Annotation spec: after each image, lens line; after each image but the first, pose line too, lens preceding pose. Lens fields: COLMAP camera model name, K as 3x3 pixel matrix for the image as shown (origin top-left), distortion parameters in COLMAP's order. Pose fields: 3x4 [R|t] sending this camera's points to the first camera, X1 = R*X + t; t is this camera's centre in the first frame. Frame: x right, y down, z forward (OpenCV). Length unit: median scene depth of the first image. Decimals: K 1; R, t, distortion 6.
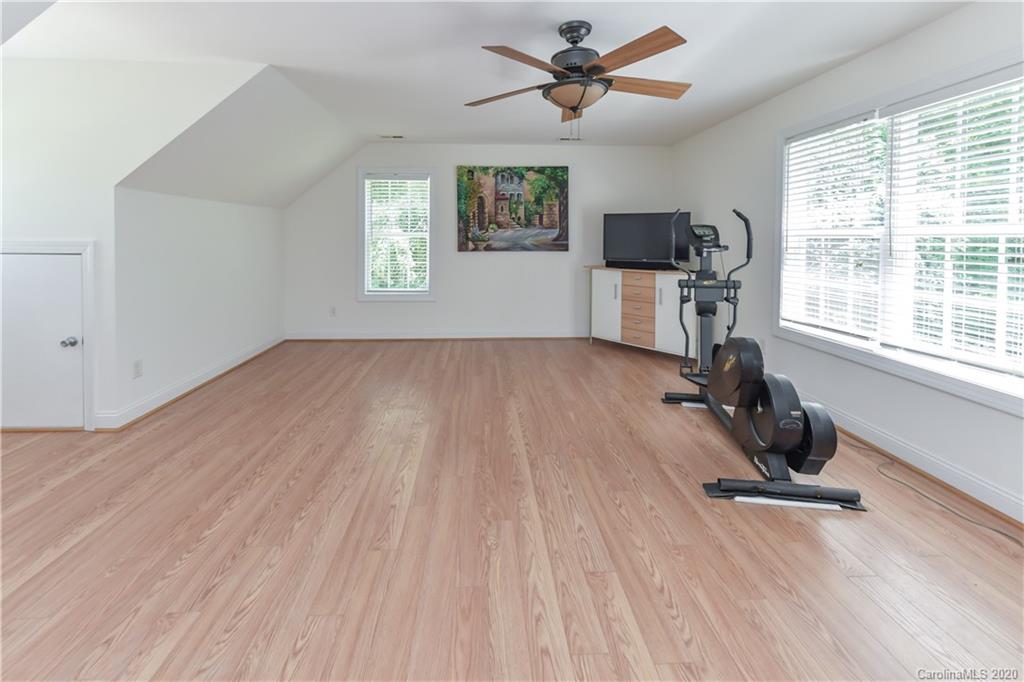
lens RADIAL K [[428.1, 0, 505.8], [0, 428.1, 258.3], [0, 0, 1]] dist [0.005767, -0.001841]
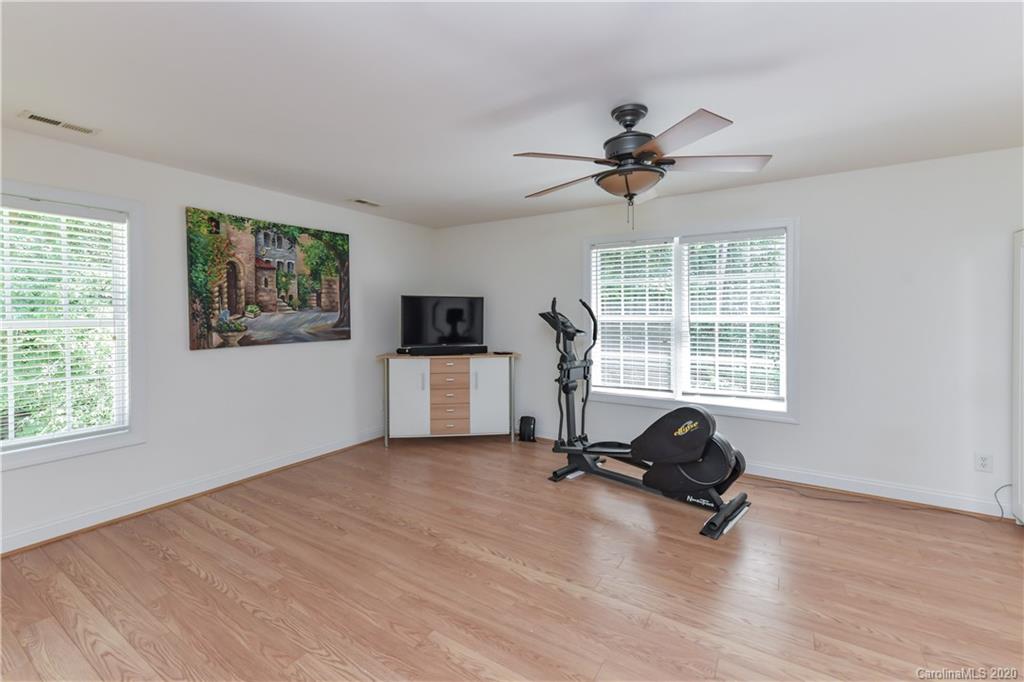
lens RADIAL K [[428.1, 0, 503.0], [0, 428.1, 319.6], [0, 0, 1]] dist [0.005767, -0.001841]
pose [[0.583591, -0.017425, 0.811861, -0.344452], [0.041676, 0.999095, -0.008515, -0.035219], [-0.810978, 0.038805, 0.583789, 0.297674]]
